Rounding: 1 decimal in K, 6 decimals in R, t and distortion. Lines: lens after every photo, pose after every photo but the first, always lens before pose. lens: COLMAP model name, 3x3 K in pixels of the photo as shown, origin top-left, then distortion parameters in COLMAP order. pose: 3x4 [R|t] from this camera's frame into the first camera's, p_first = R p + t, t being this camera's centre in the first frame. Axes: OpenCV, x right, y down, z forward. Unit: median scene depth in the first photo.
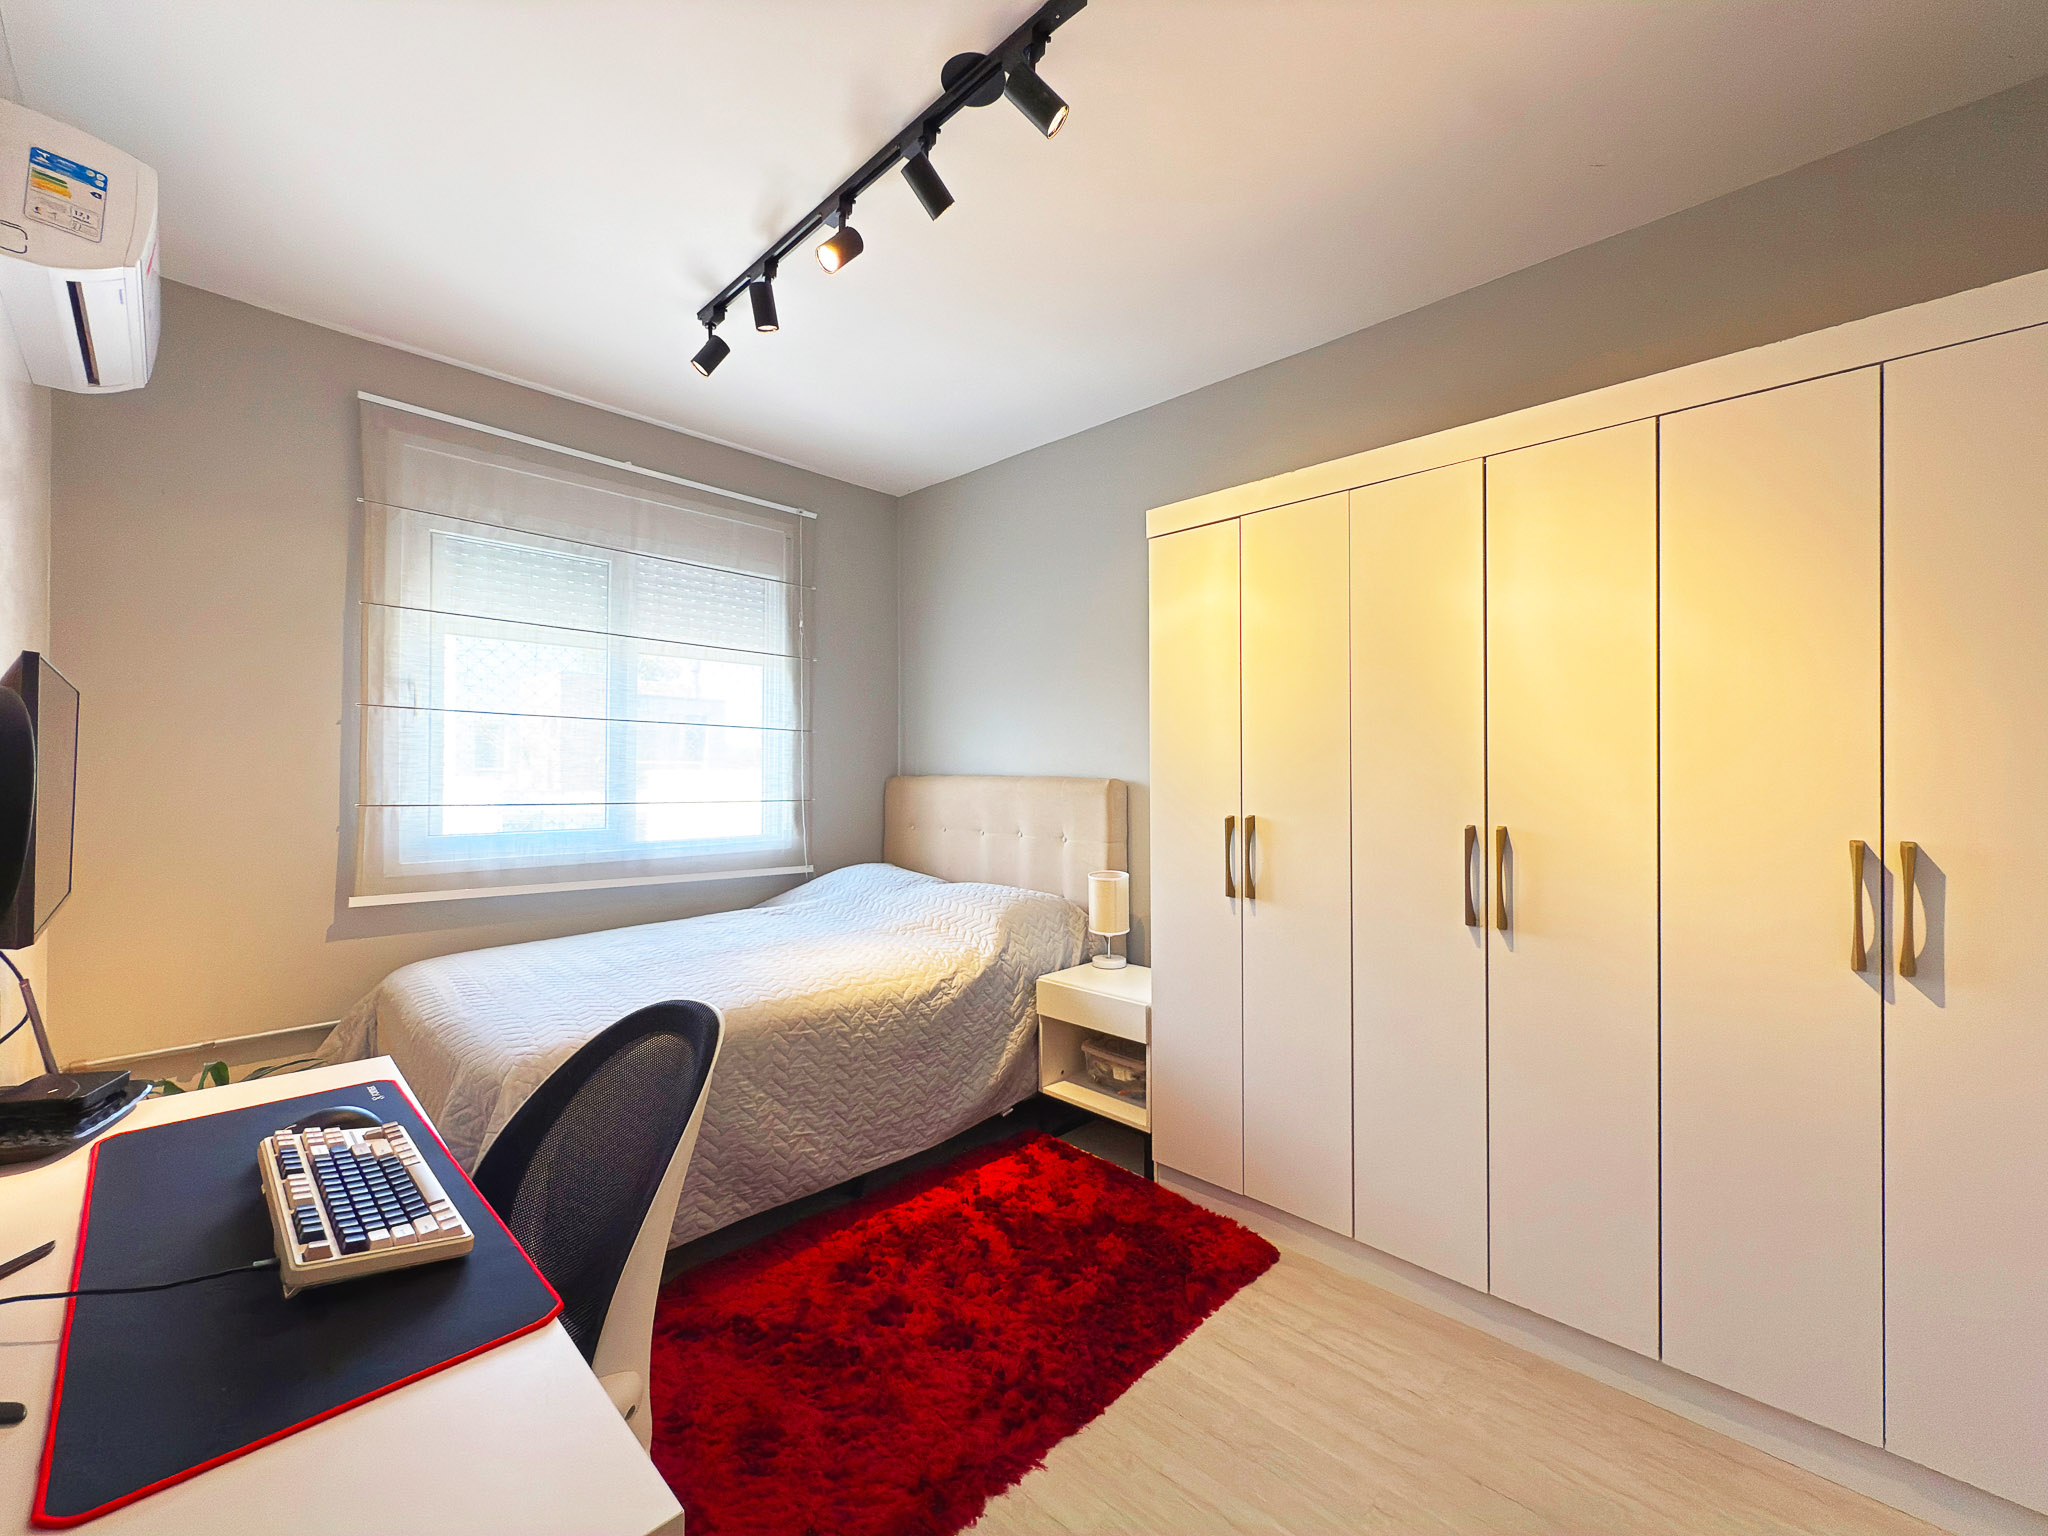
lens RADIAL K [[821.4, 0, 1027.4], [0, 821.4, 768.6], [0, 0, 1]] dist [0.001375, 0.000480]
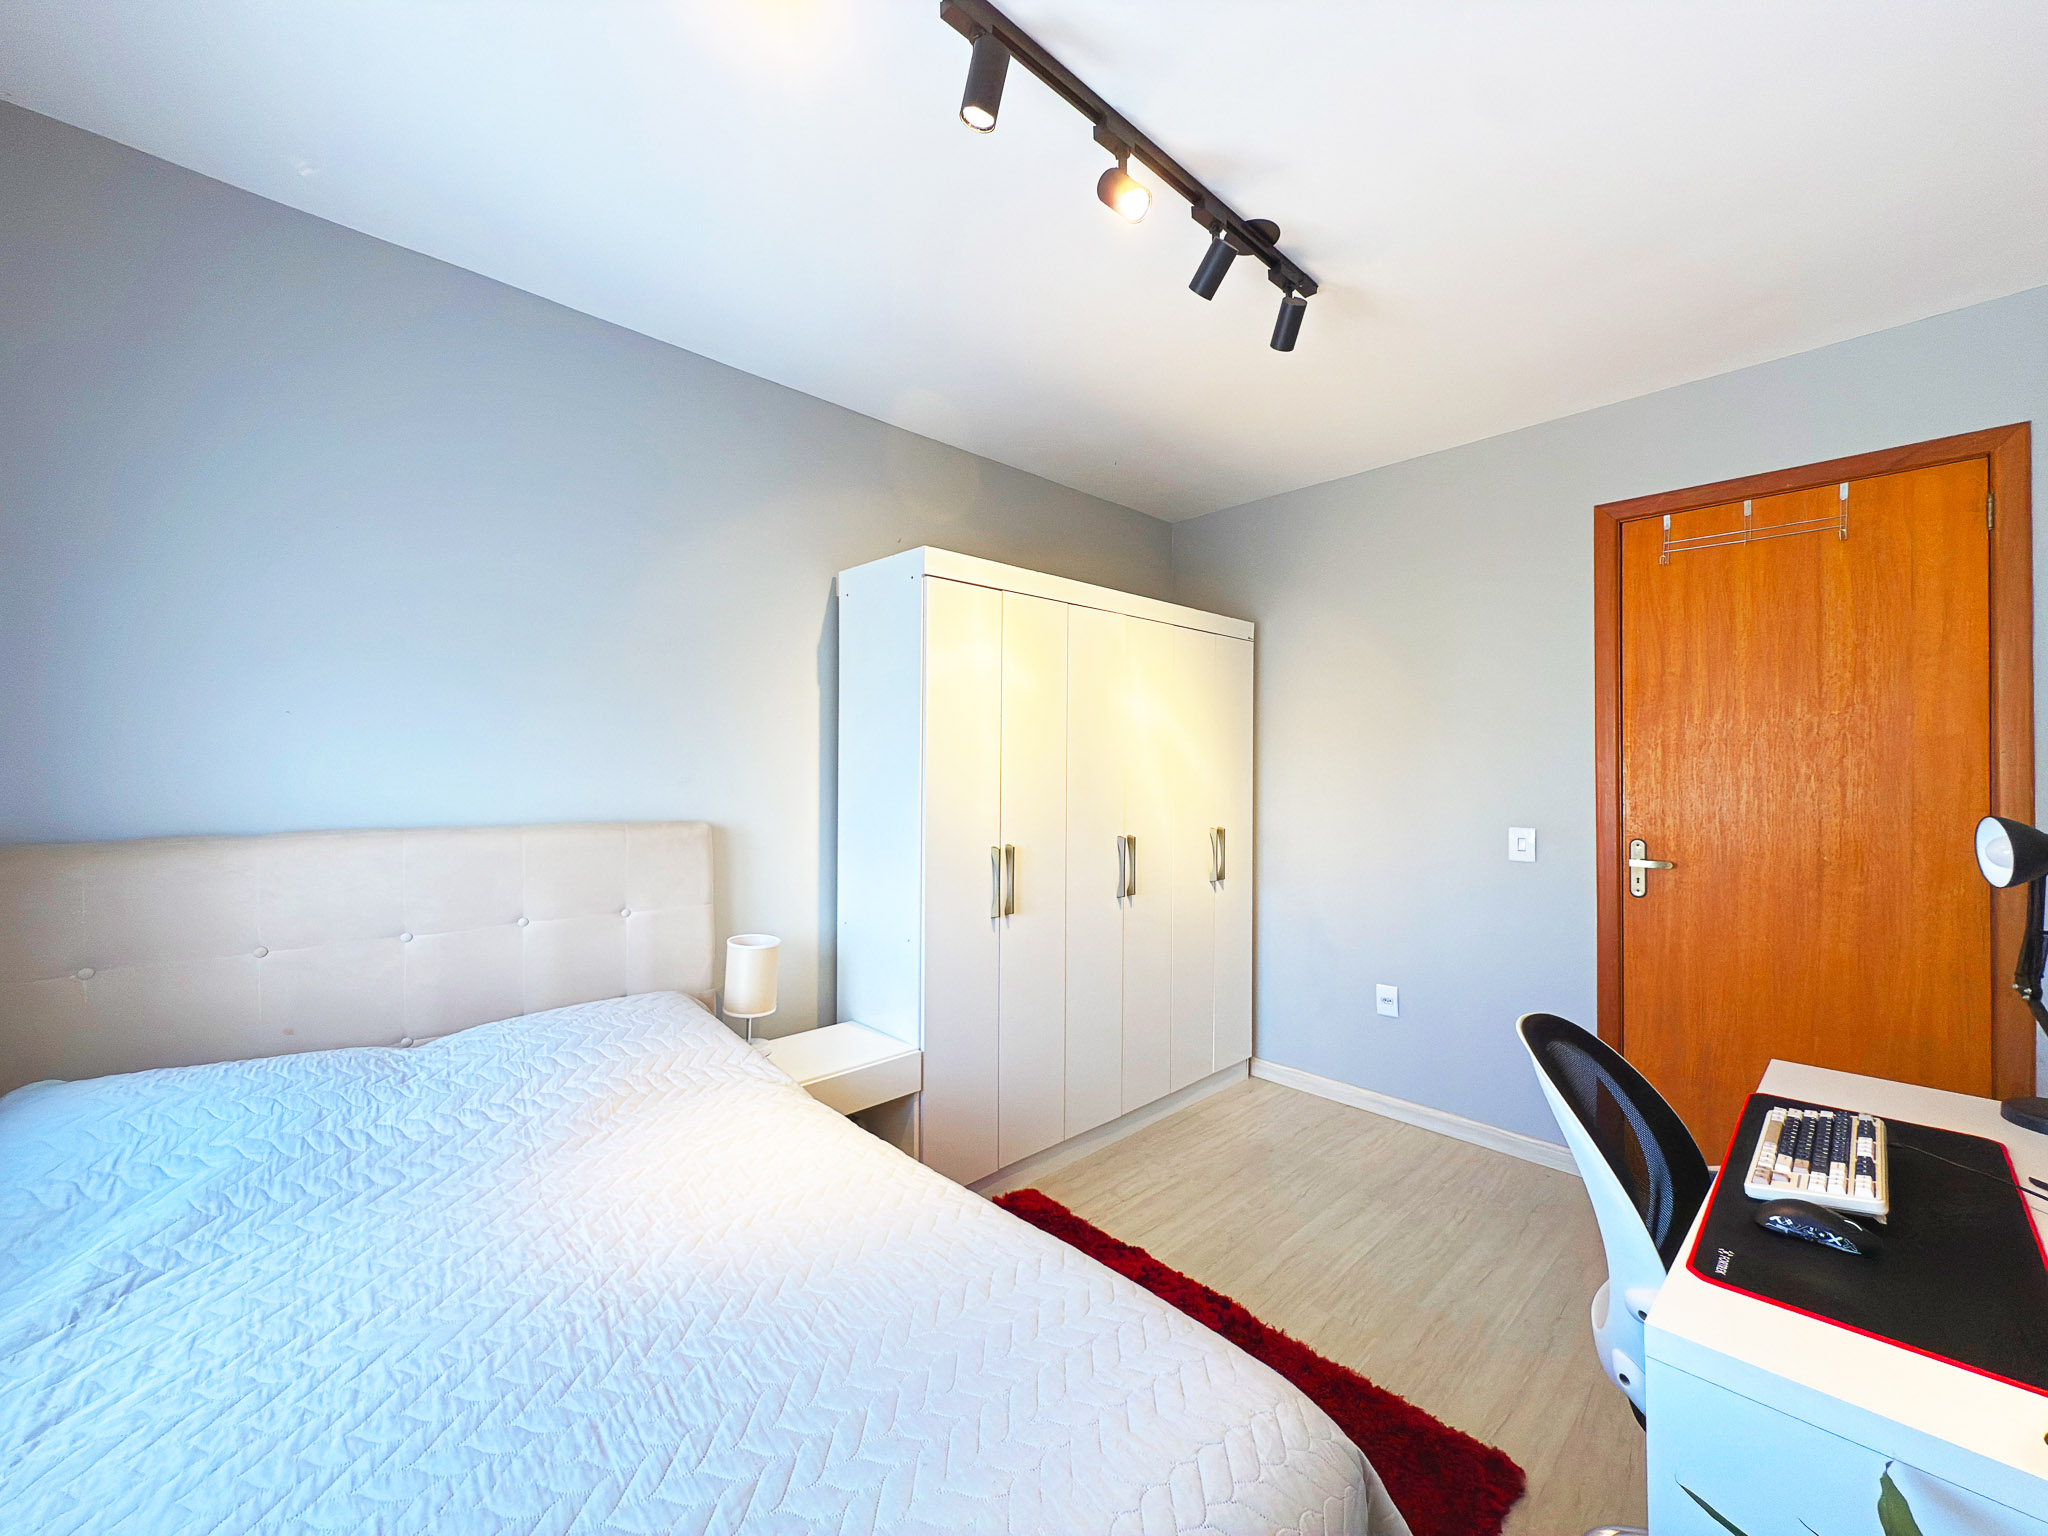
lens RADIAL K [[821.4, 0, 1027.1], [0, 821.4, 765.4], [0, 0, 1]] dist [0.001375, 0.000480]
pose [[0.046797, -0.002928, 0.998900, -1.043584], [-0.010210, 0.999942, 0.003410, -0.072329], [-0.998852, -0.010359, 0.046764, 1.048453]]
